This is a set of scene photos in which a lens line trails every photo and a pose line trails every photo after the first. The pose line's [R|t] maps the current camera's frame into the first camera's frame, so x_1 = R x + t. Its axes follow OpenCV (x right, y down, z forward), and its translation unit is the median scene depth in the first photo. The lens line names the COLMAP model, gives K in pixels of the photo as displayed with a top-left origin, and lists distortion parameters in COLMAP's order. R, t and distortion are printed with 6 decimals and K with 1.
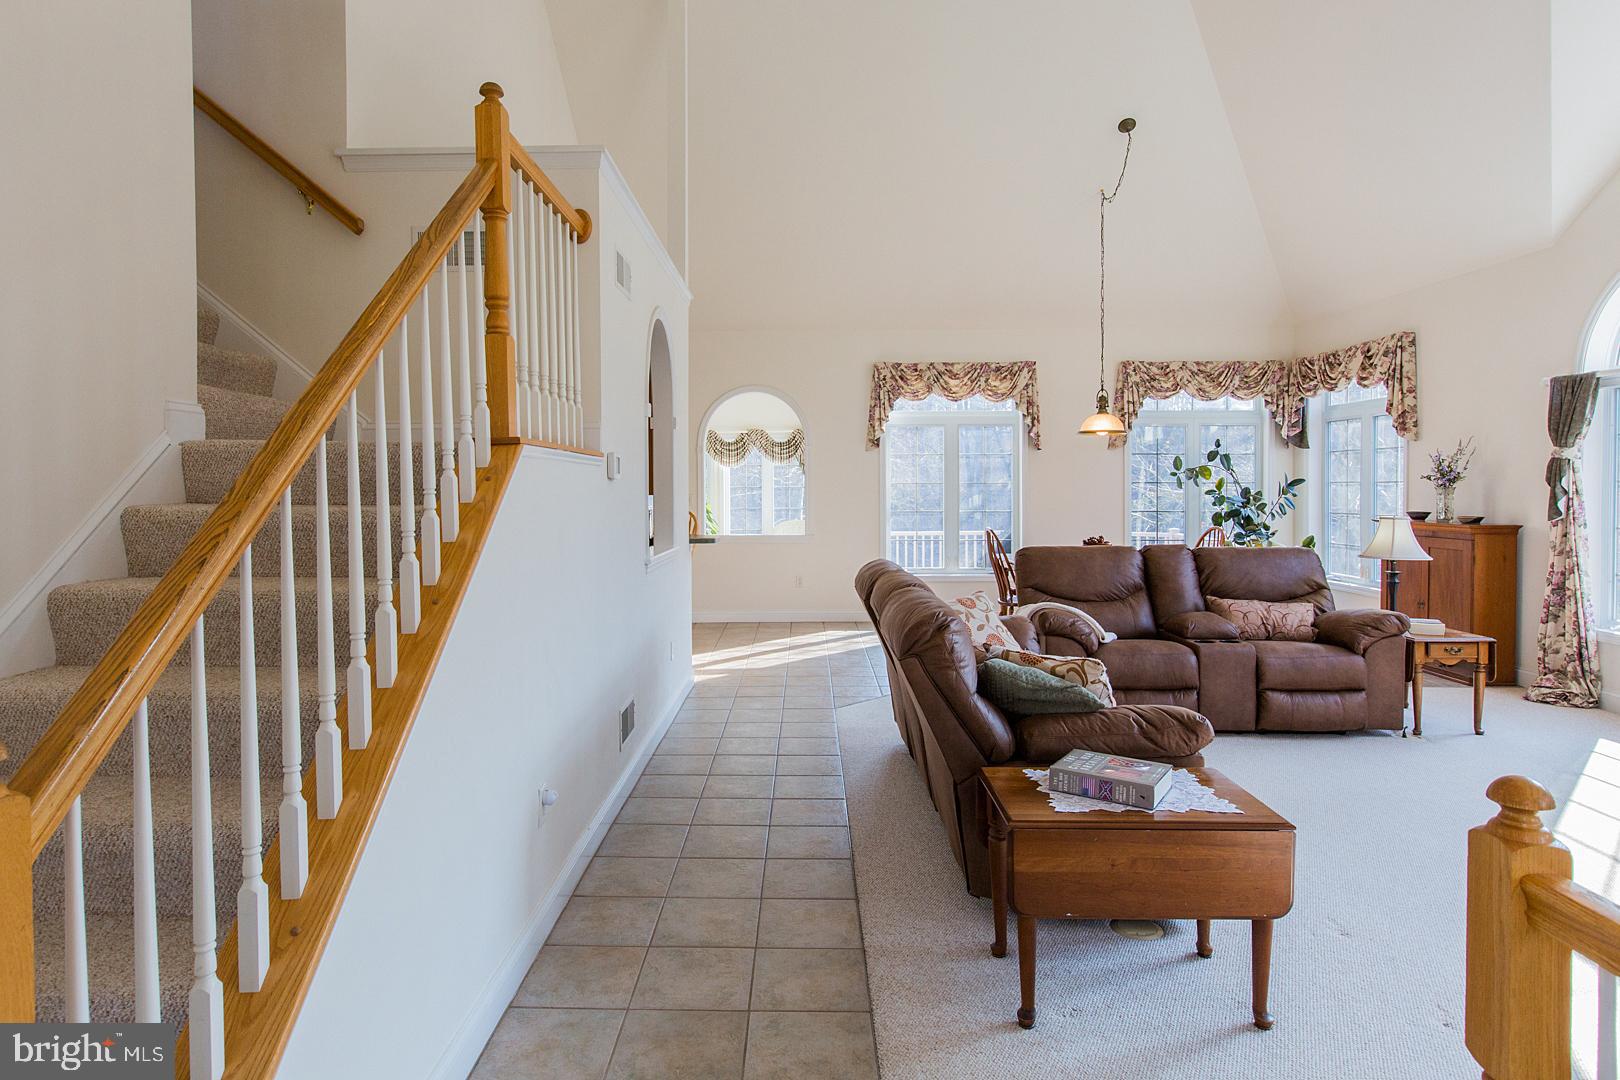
lens RADIAL K [[907.1, 0, 792.7], [0, 907.1, 497.7], [0, 0, 1]] dist [0.018980, -0.011775]
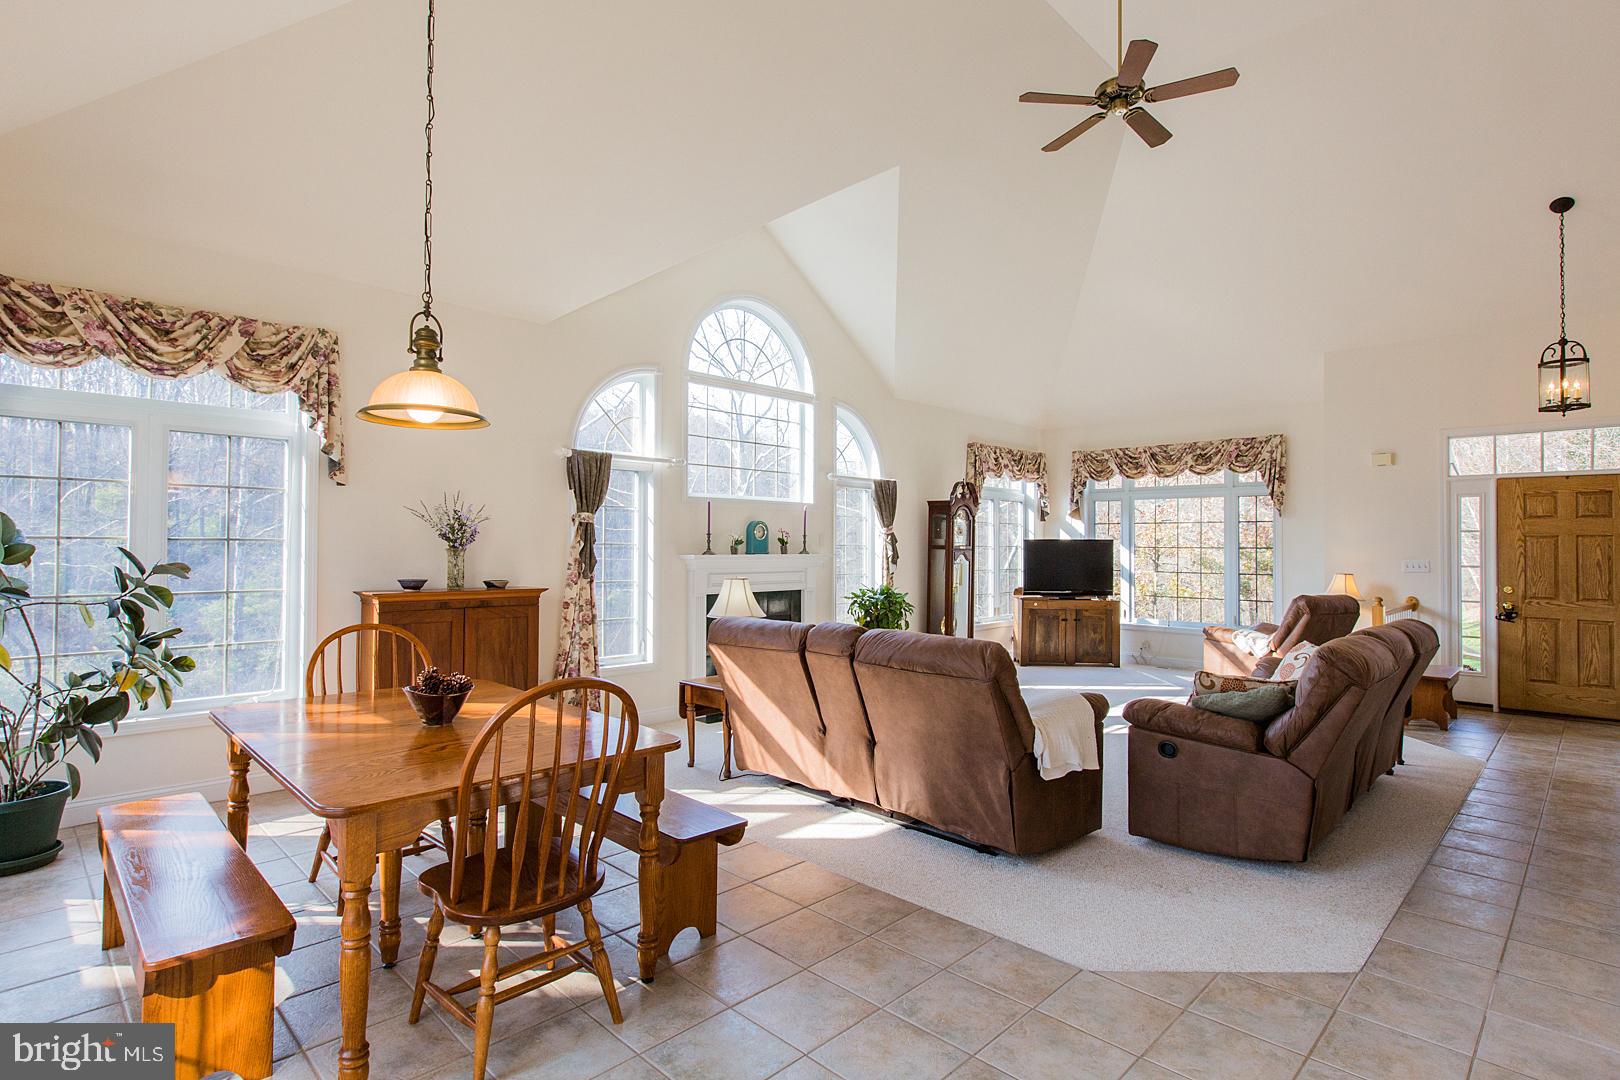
lens RADIAL K [[808.7, 0, 812.5], [0, 808.7, 532.1], [0, 0, 1]] dist [-0.002116, 0.000082]
pose [[-0.721017, 0.011499, 0.692822, -0.034970], [0.004333, 0.999918, -0.012087, -0.012467], [-0.692904, -0.005713, -0.721007, 1.008730]]
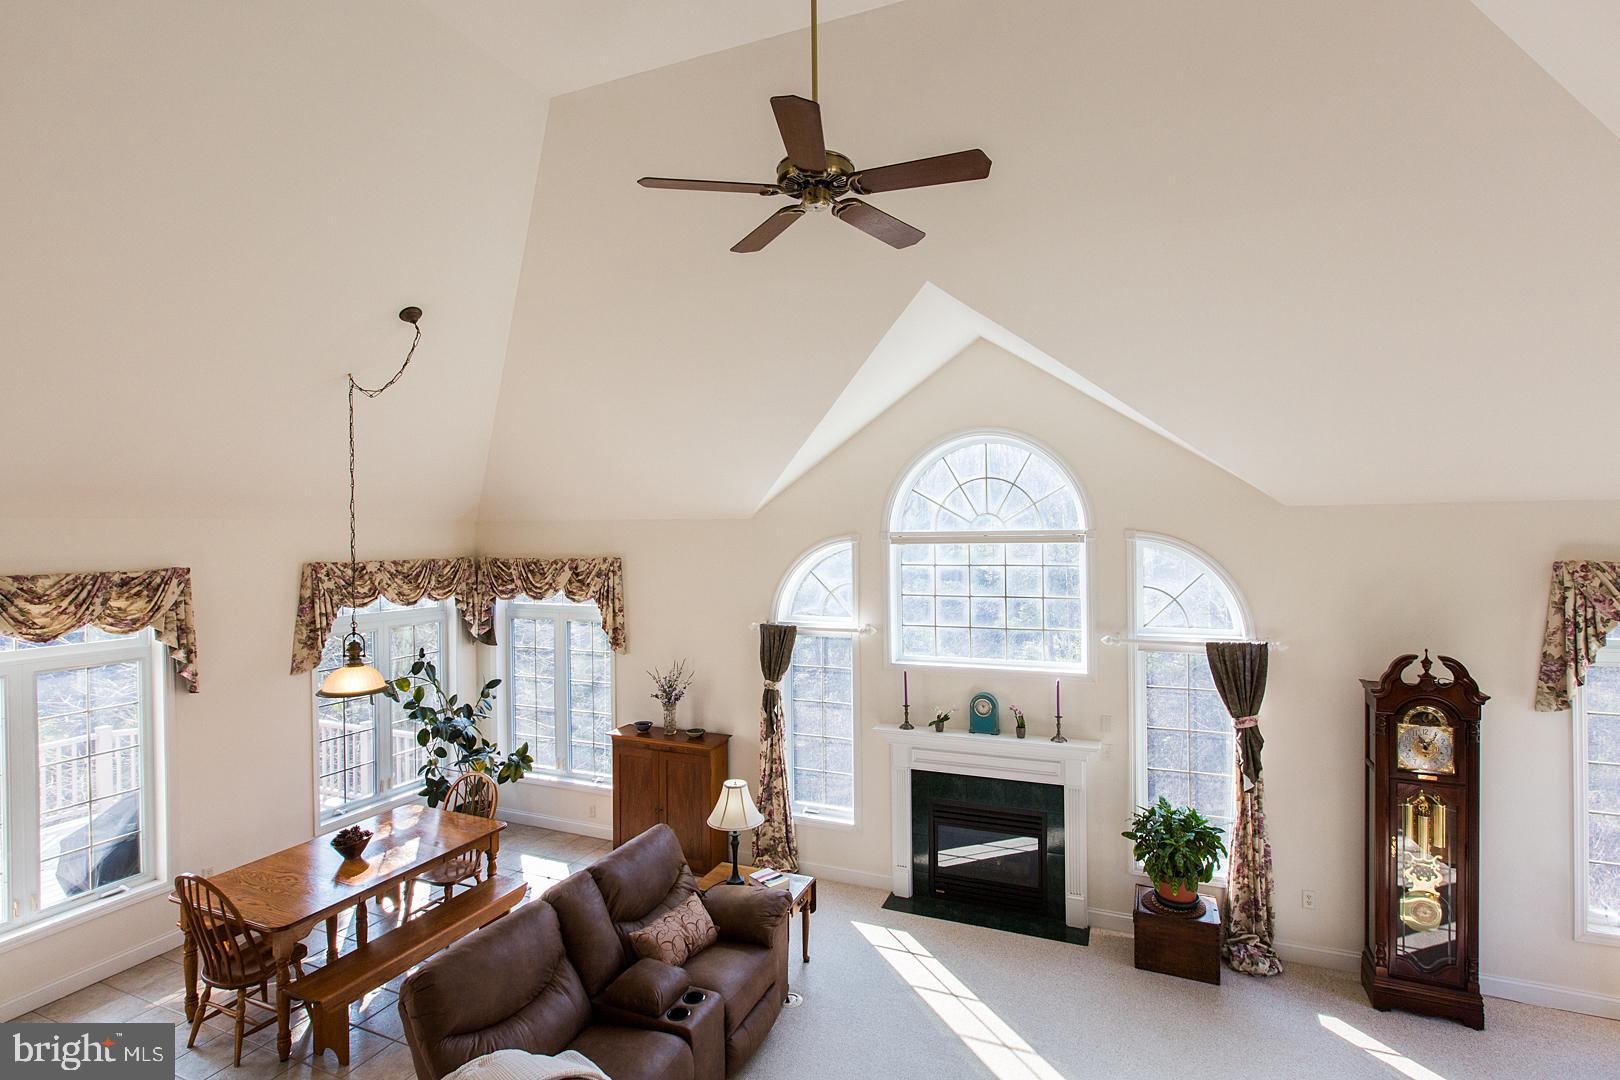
lens RADIAL K [[770.5, 0, 810.7], [0, 770.5, 533.9], [0, 0, 1]] dist [-0.002677, -0.001165]
pose [[0.378080, -0.002244, 0.925770, -0.100343], [0.019931, 0.999785, -0.005717, -0.168967], [-0.925558, 0.020613, 0.378044, 0.349884]]
